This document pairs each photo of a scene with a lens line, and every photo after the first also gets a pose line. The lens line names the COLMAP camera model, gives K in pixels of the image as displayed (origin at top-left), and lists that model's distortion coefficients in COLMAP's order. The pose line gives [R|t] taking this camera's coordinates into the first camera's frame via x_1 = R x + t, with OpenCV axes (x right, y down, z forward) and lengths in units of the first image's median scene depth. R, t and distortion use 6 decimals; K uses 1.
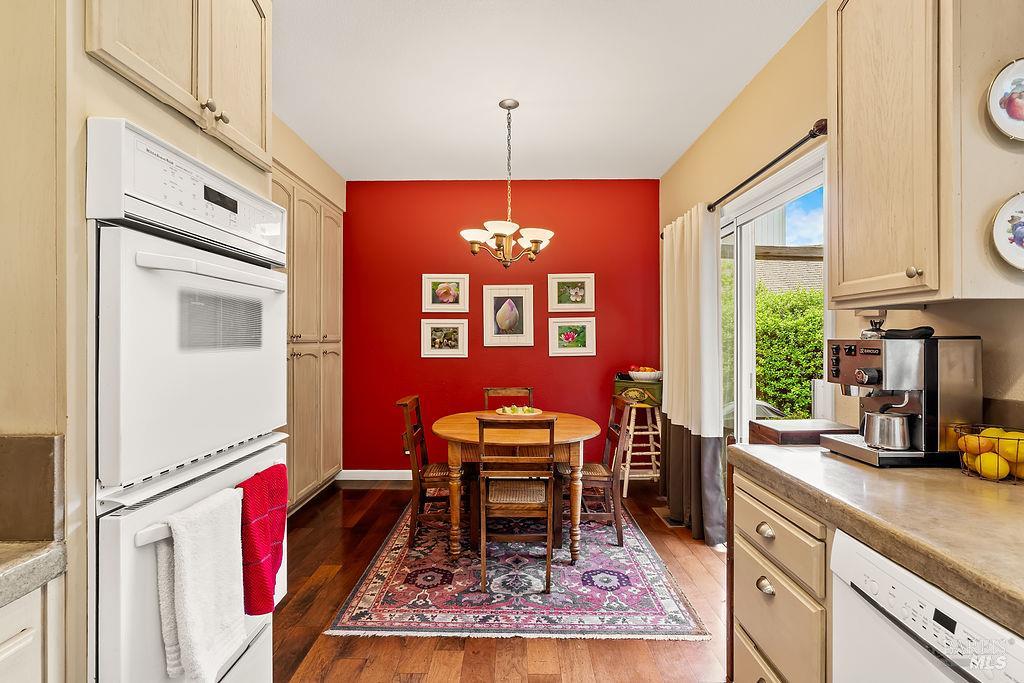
lens RADIAL K [[489.6, 0, 512.0], [0, 489.6, 341.5], [0, 0, 1]] dist [-0.001234, 0.000218]
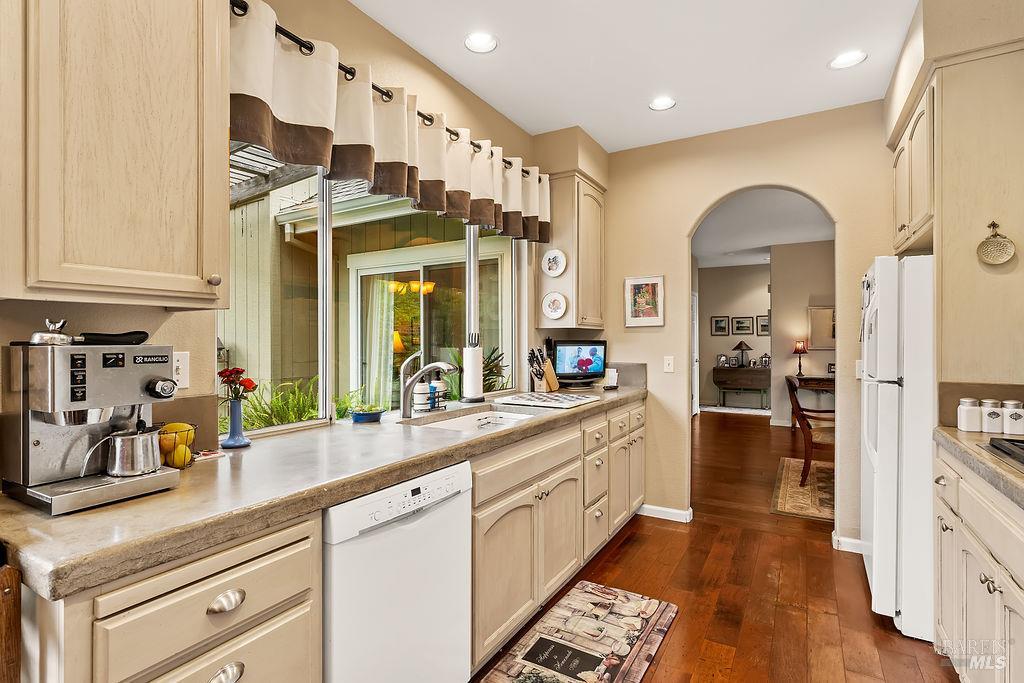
lens RADIAL K [[489.6, 0, 512.0], [0, 489.6, 341.5], [0, 0, 1]] dist [-0.001234, 0.000218]
pose [[-0.858605, 0.001854, 0.512634, -0.088209], [0.007261, 0.999937, 0.008546, -0.005025], [-0.512586, 0.011060, -0.858565, 0.530640]]
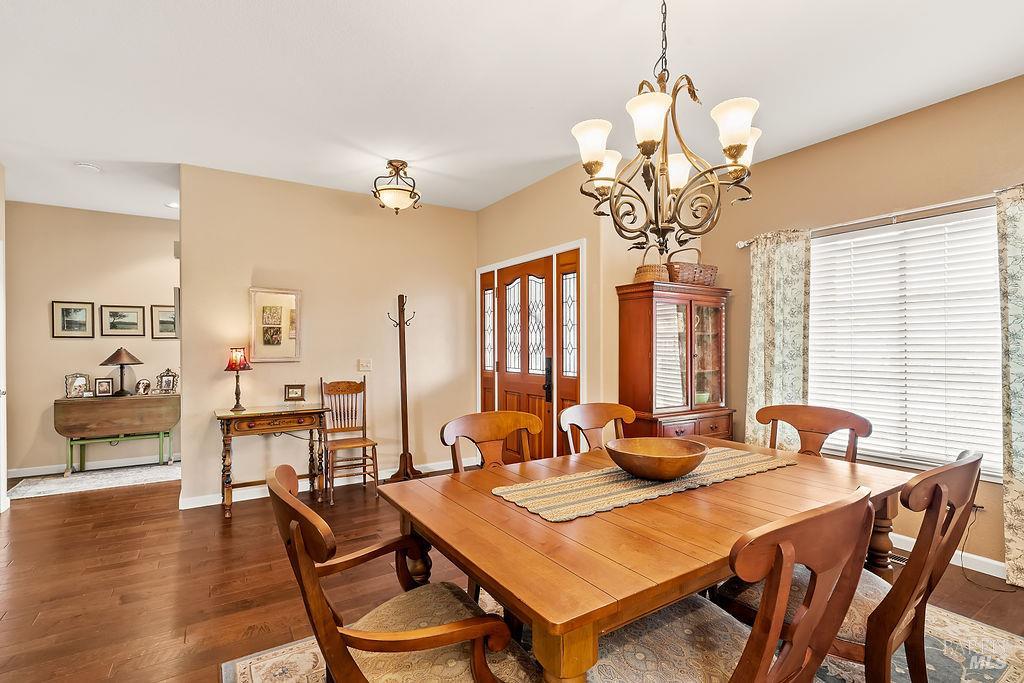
lens RADIAL K [[474.7, 0, 509.3], [0, 474.7, 348.0], [0, 0, 1]] dist [-0.002536, -0.000204]
pose [[-0.840482, 0.001709, -0.541836, -0.017515], [-0.002656, 0.999970, 0.007274, 0.007901], [0.541832, 0.007553, -0.840453, -0.414611]]
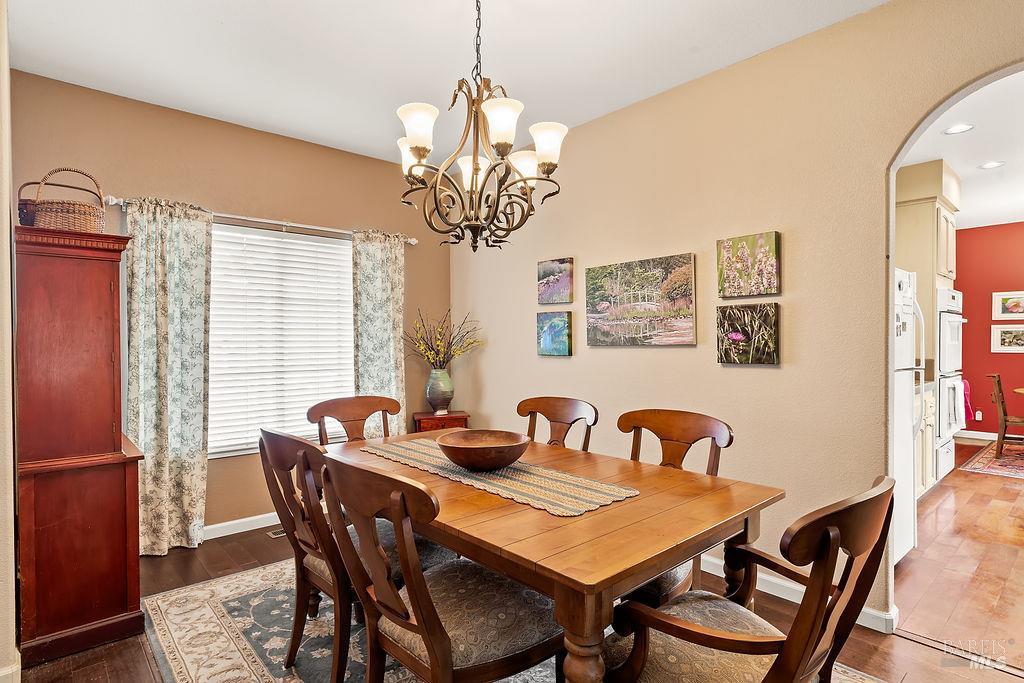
lens RADIAL K [[536.4, 0, 510.9], [0, 536.4, 343.6], [0, 0, 1]] dist [-0.005667, 0.002095]
pose [[0.669812, 0.001918, -0.742528, 0.030541], [-0.002413, 0.999997, 0.000406, 0.010138], [0.742527, 0.001520, 0.669814, -1.052169]]
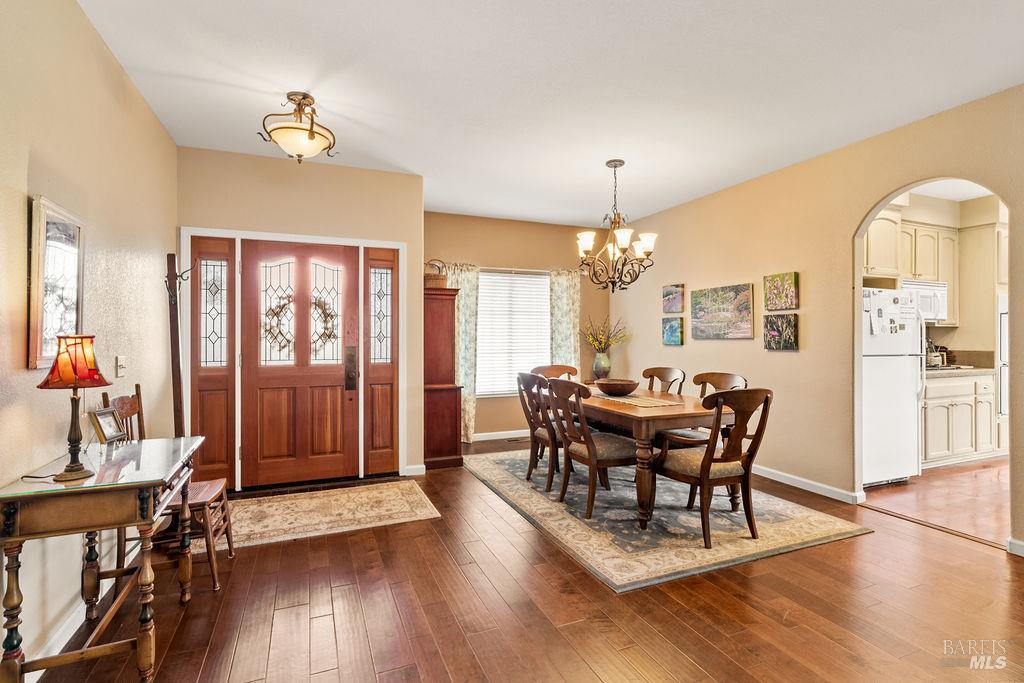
lens RADIAL K [[489.6, 0, 512.0], [0, 489.6, 341.5], [0, 0, 1]] dist [-0.001234, 0.000218]
pose [[0.389050, 0.010879, -0.921152, 0.474680], [-0.007099, 0.999936, 0.008812, 0.013292], [0.921189, 0.003111, 0.389102, -1.316383]]
